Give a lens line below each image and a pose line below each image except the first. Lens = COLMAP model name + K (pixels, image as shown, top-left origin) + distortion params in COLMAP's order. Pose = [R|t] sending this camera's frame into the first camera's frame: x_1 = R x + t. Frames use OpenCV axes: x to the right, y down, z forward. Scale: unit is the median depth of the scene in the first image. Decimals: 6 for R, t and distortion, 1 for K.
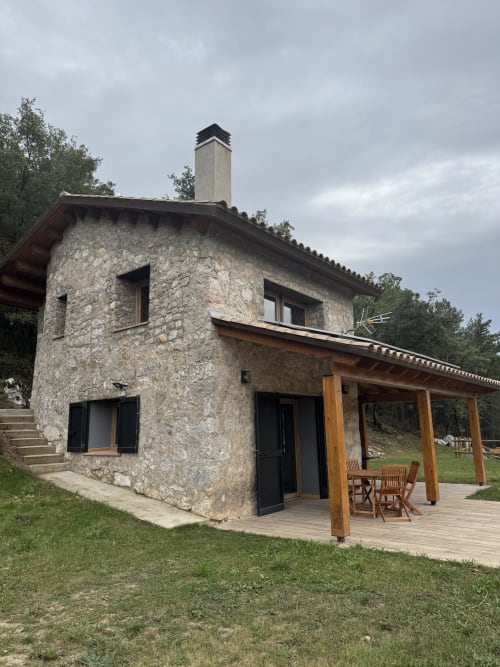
lens RADIAL K [[469.8, 0, 250.0], [0, 469.8, 333.5], [0, 0, 1]] dist [0.084528, -0.089443]
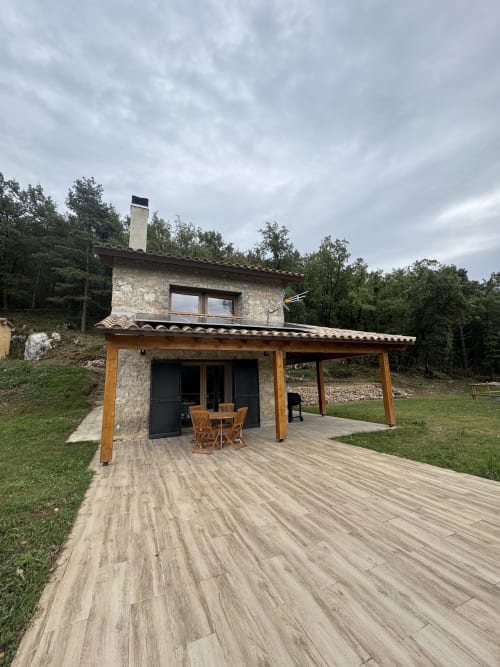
lens RADIAL K [[264.3, 0, 250.0], [0, 264.3, 333.5], [0, 0, 1]] dist [-0.000198, 0.000070]
pose [[0.878519, -0.086945, -0.469729, 0.504784], [0.106630, 0.994179, 0.015408, 0.042638], [0.465656, -0.063623, 0.882676, 0.280638]]
